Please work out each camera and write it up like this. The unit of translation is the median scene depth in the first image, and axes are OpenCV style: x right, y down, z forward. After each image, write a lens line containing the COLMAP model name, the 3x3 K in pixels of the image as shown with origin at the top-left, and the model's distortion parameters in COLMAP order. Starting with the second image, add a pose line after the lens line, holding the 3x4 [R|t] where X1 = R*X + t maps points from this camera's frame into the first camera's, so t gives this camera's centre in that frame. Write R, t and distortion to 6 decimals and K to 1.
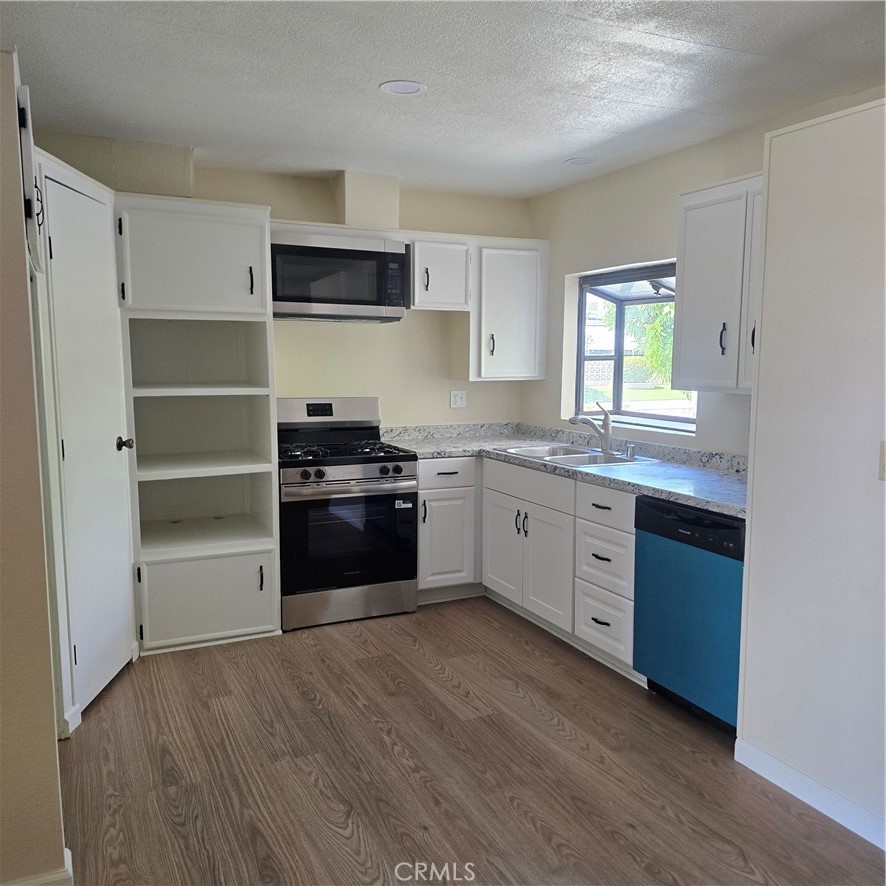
lens RADIAL K [[819.1, 0, 440.3], [0, 819.1, 443.3], [0, 0, 1]] dist [0.087712, 0.000000]
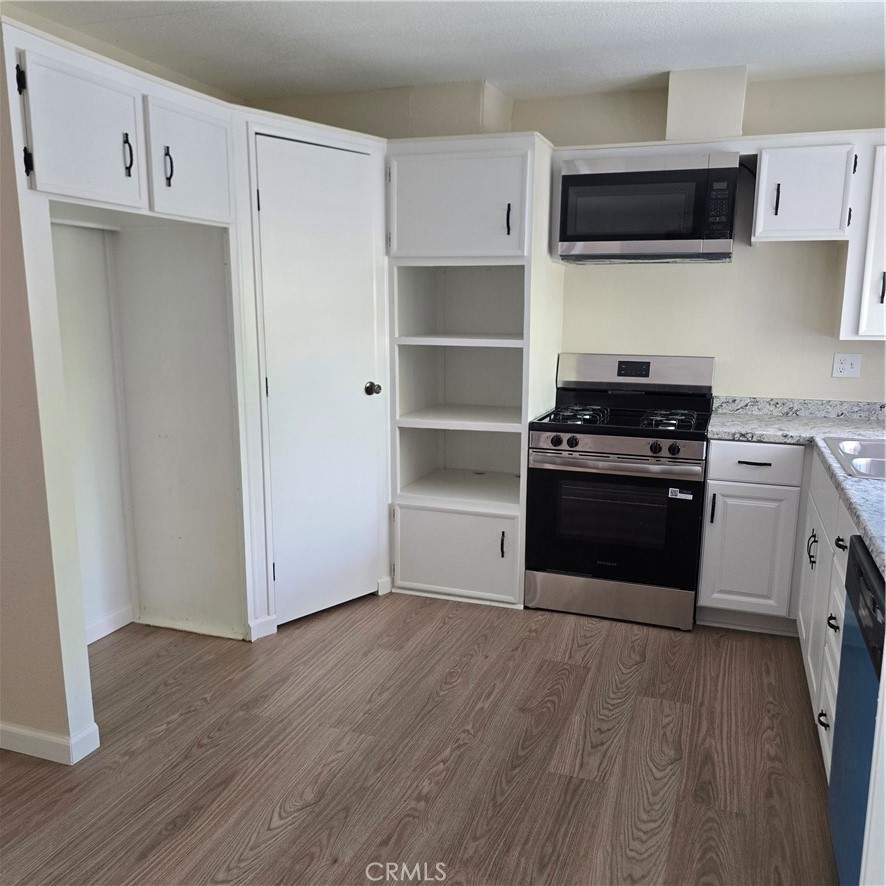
lens RADIAL K [[819.1, 0, 444.7], [0, 819.1, 447.0], [0, 0, 1]] dist [0.087712, 0.000000]
pose [[0.707545, 0.125825, -0.695376, 0.359210], [-0.086046, 0.992039, 0.091952, -0.025190], [0.701410, -0.005226, 0.712739, 0.287326]]
